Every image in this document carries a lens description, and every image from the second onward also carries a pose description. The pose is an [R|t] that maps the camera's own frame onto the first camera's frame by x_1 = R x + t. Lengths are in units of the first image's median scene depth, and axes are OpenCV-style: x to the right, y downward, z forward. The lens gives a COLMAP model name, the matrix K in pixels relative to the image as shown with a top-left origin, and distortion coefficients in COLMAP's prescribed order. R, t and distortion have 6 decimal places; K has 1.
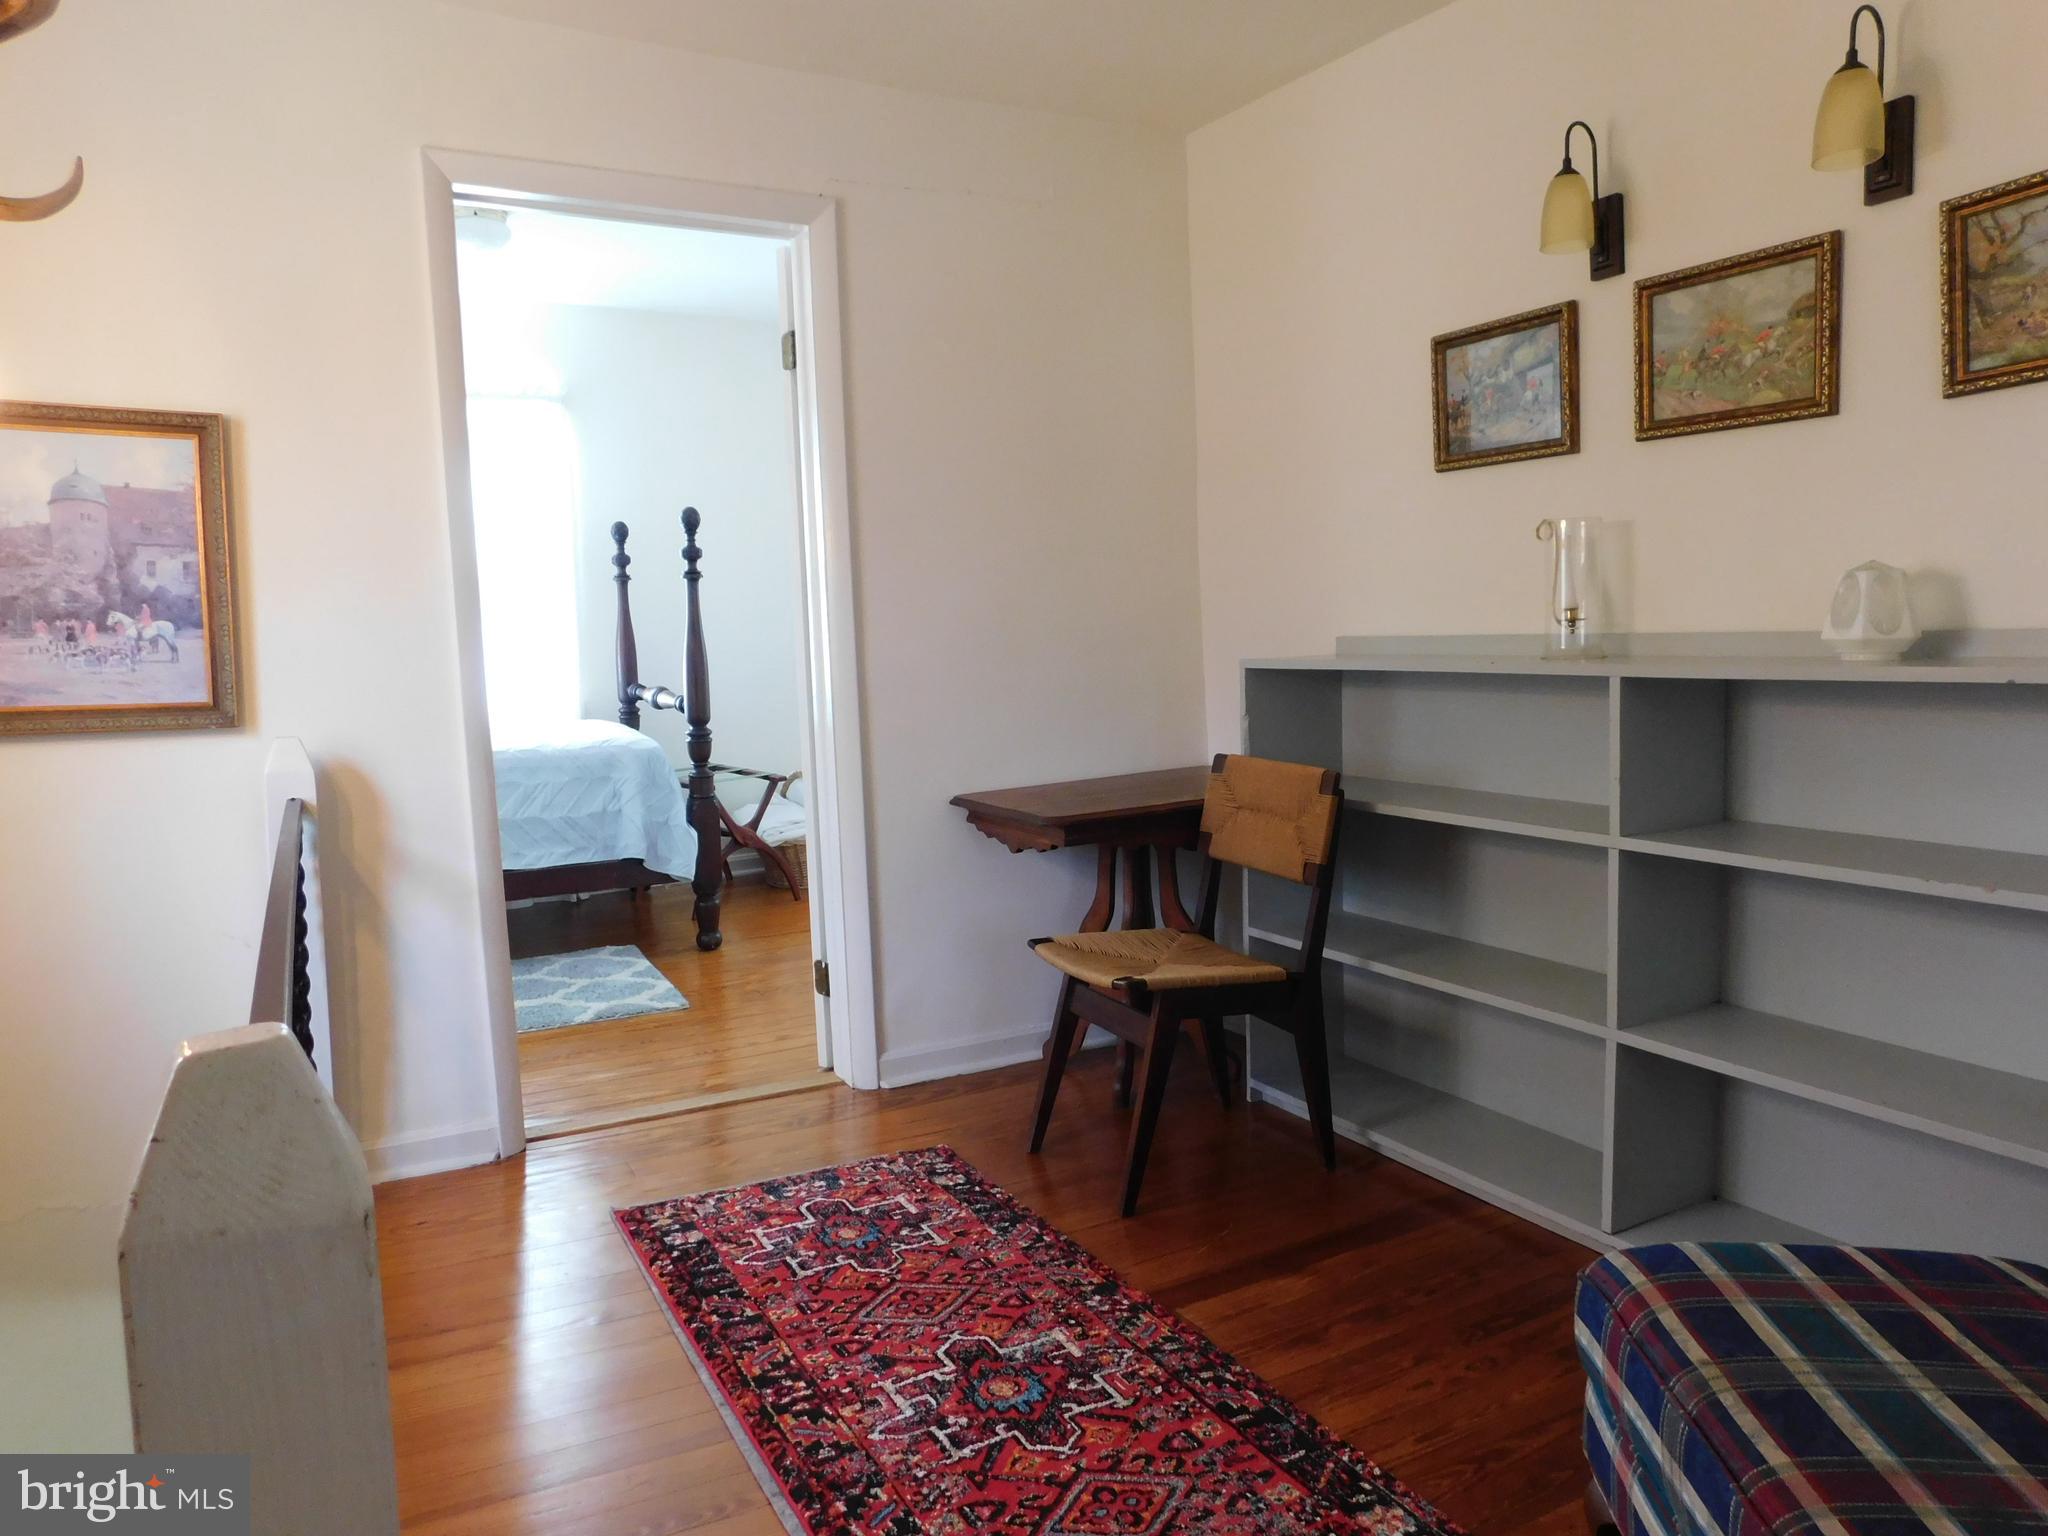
lens RADIAL K [[1357.0, 0, 1026.8], [0, 1357.0, 760.9], [0, 0, 1]] dist [-0.068777, 0.056076]
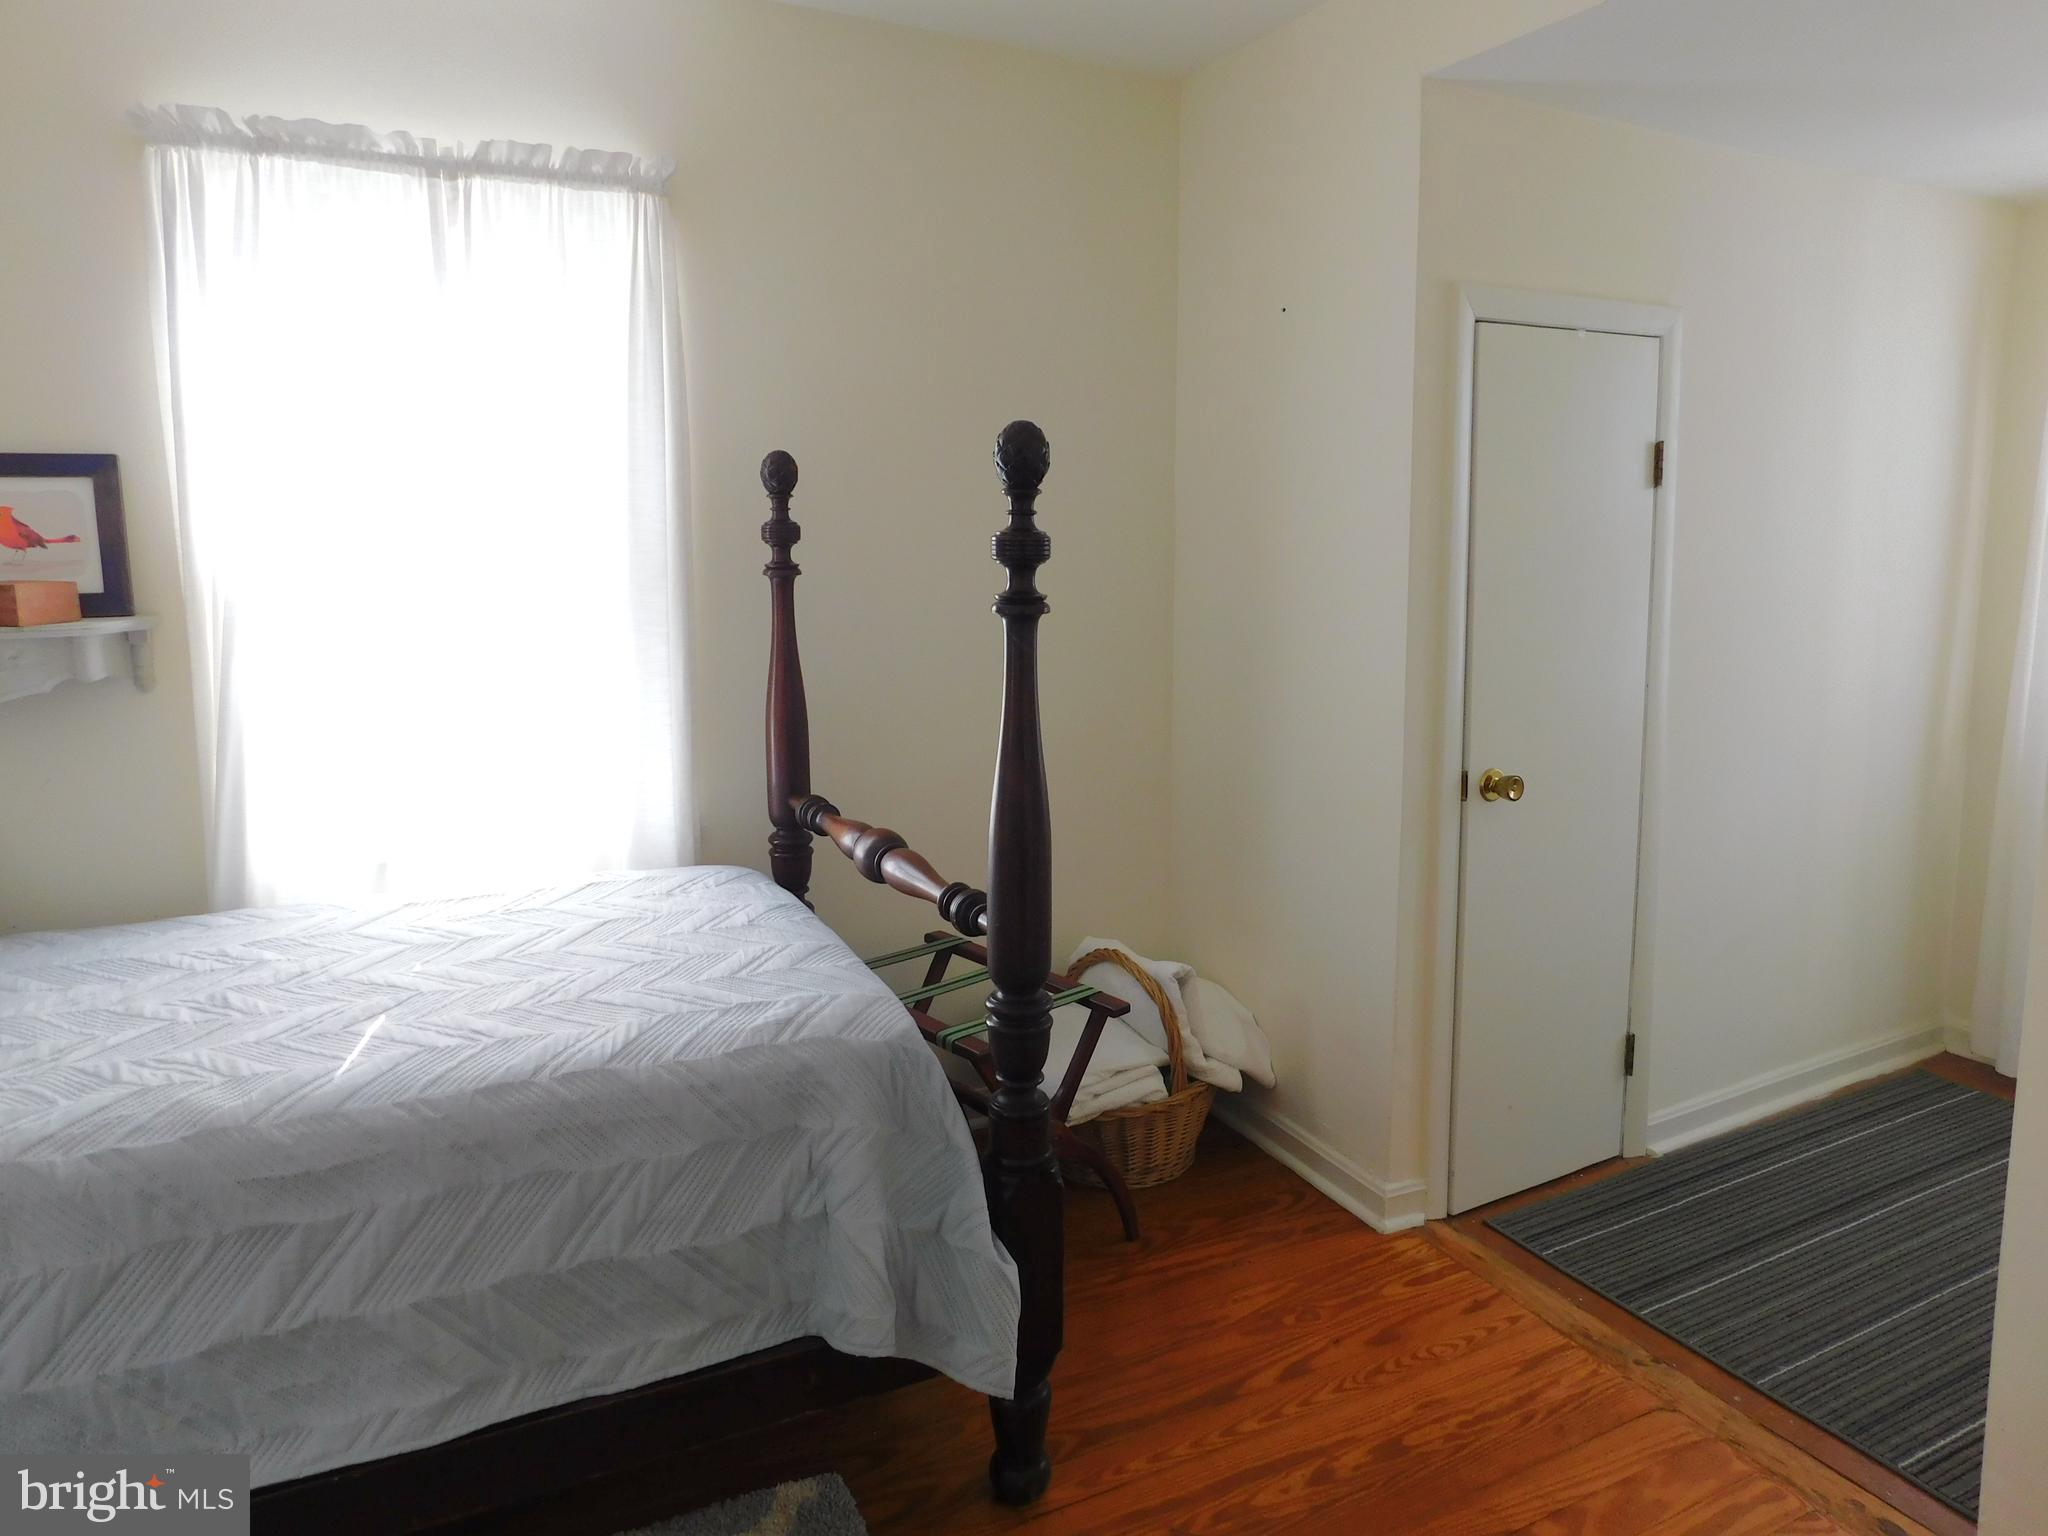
lens RADIAL K [[1357.0, 0, 1026.8], [0, 1357.0, 760.9], [0, 0, 1]] dist [-0.068777, 0.056076]
pose [[0.999041, 0.026151, -0.035111, -0.232104], [-0.024194, 0.998191, 0.055041, -0.115083], [0.036487, -0.054138, 0.997867, 0.620307]]
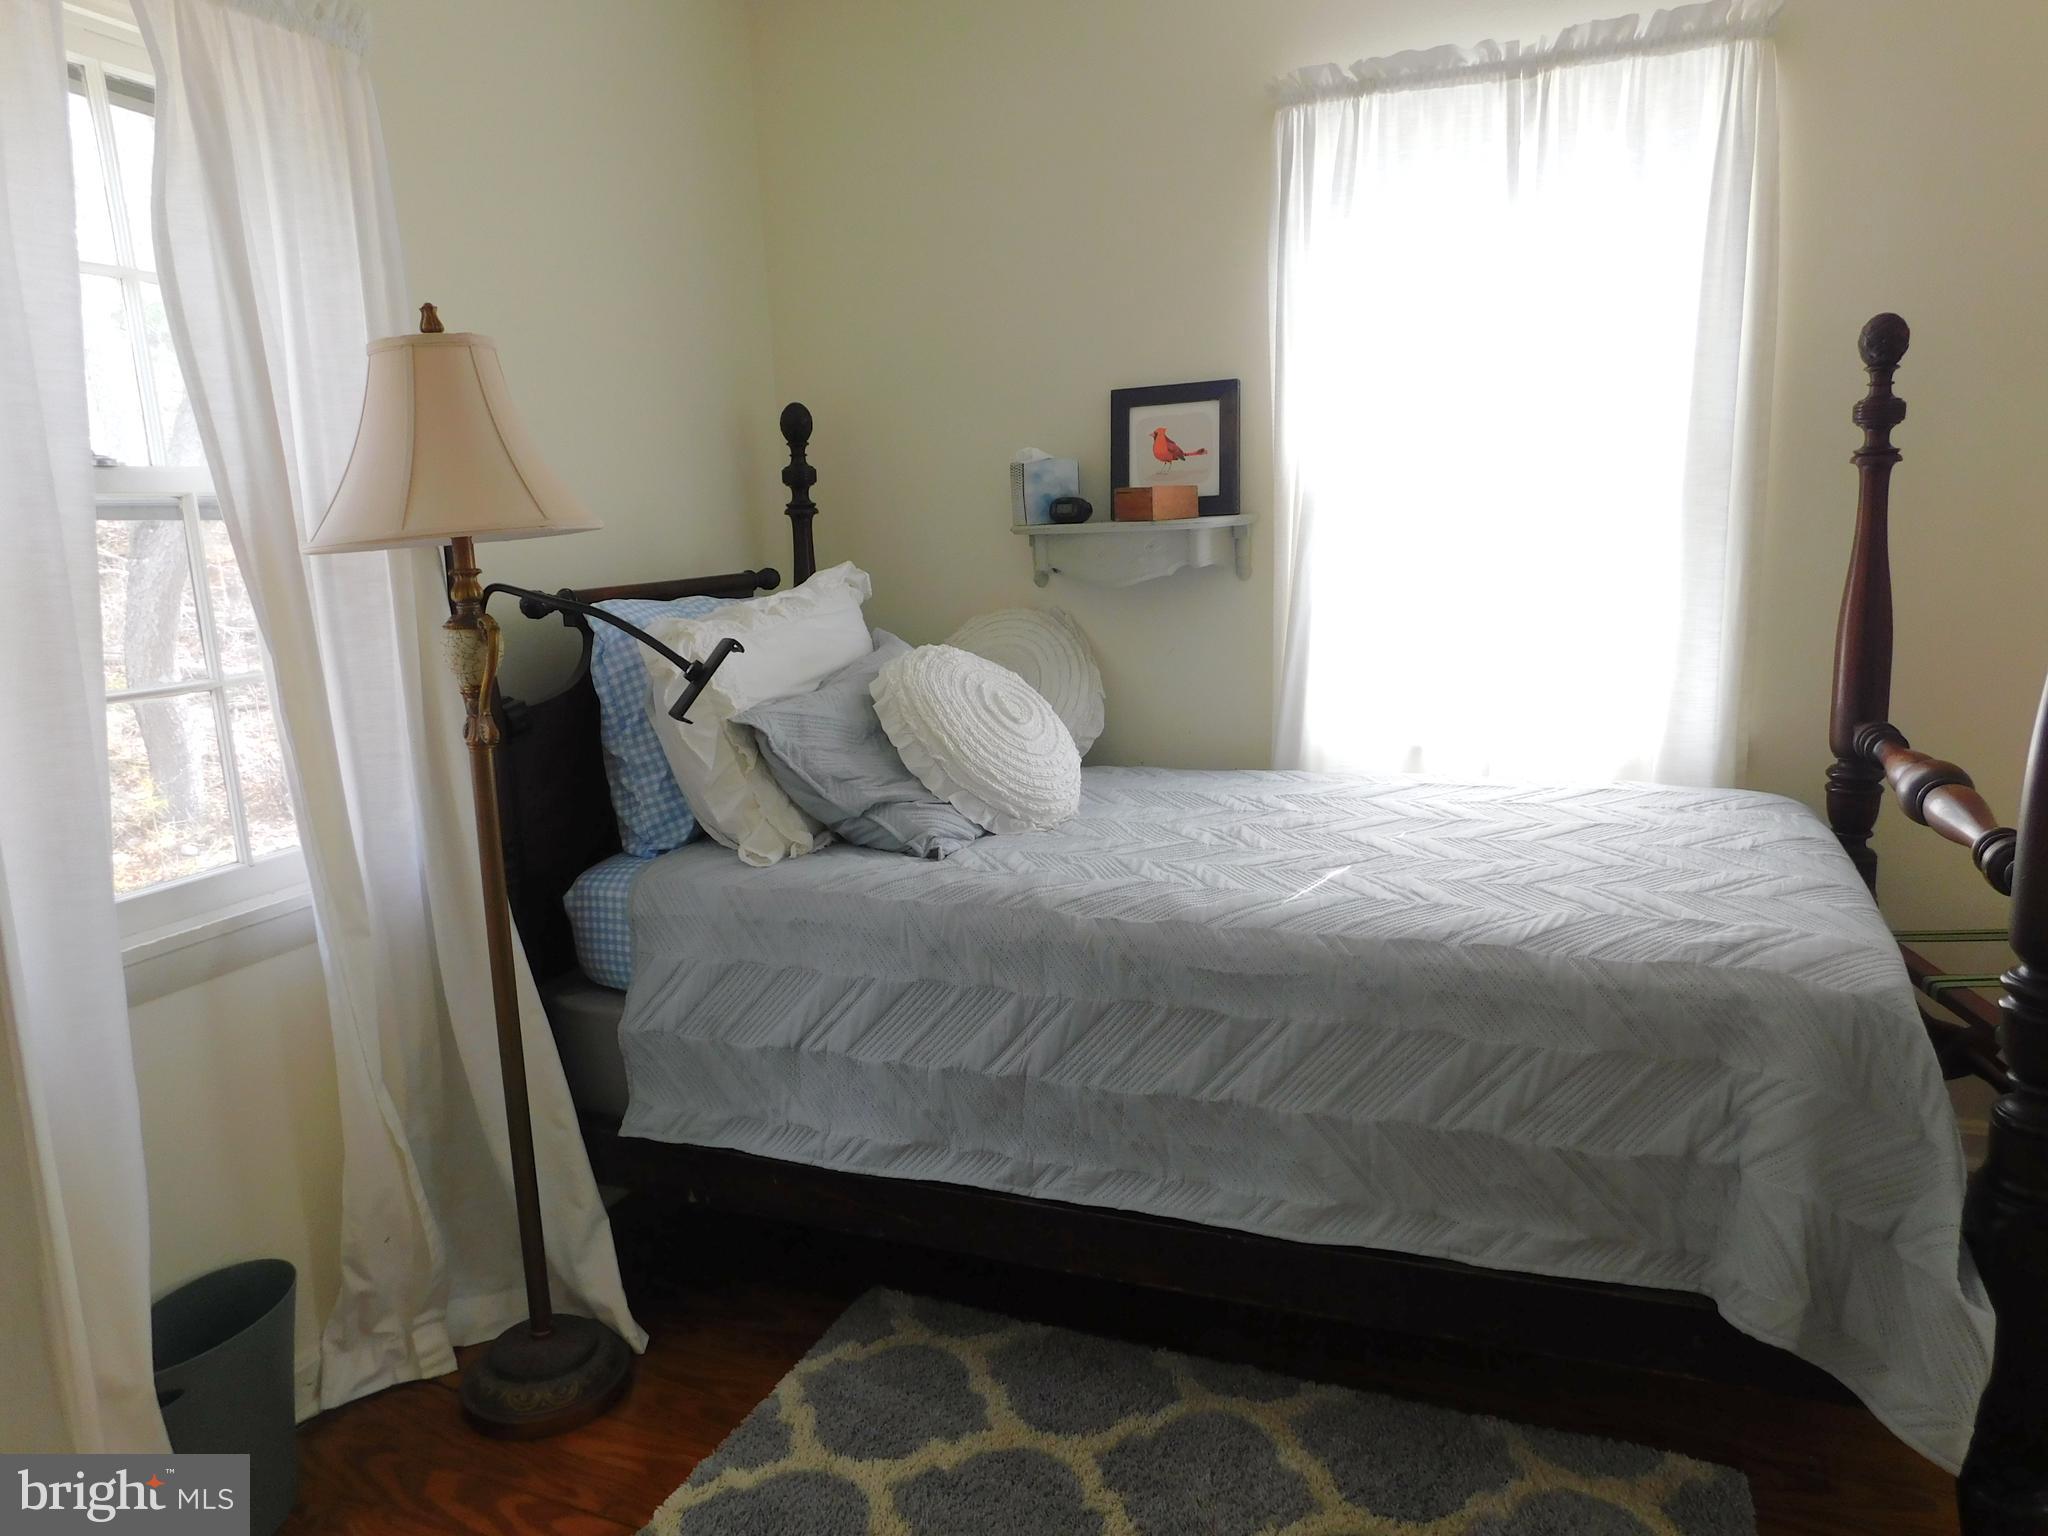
lens RADIAL K [[1357.0, 0, 1026.8], [0, 1357.0, 760.9], [0, 0, 1]] dist [-0.068777, 0.056076]
pose [[0.633272, 0.135369, -0.761999, -0.171443], [-0.056044, 0.990020, 0.129300, -0.097993], [0.771898, -0.039177, 0.634538, 0.647374]]
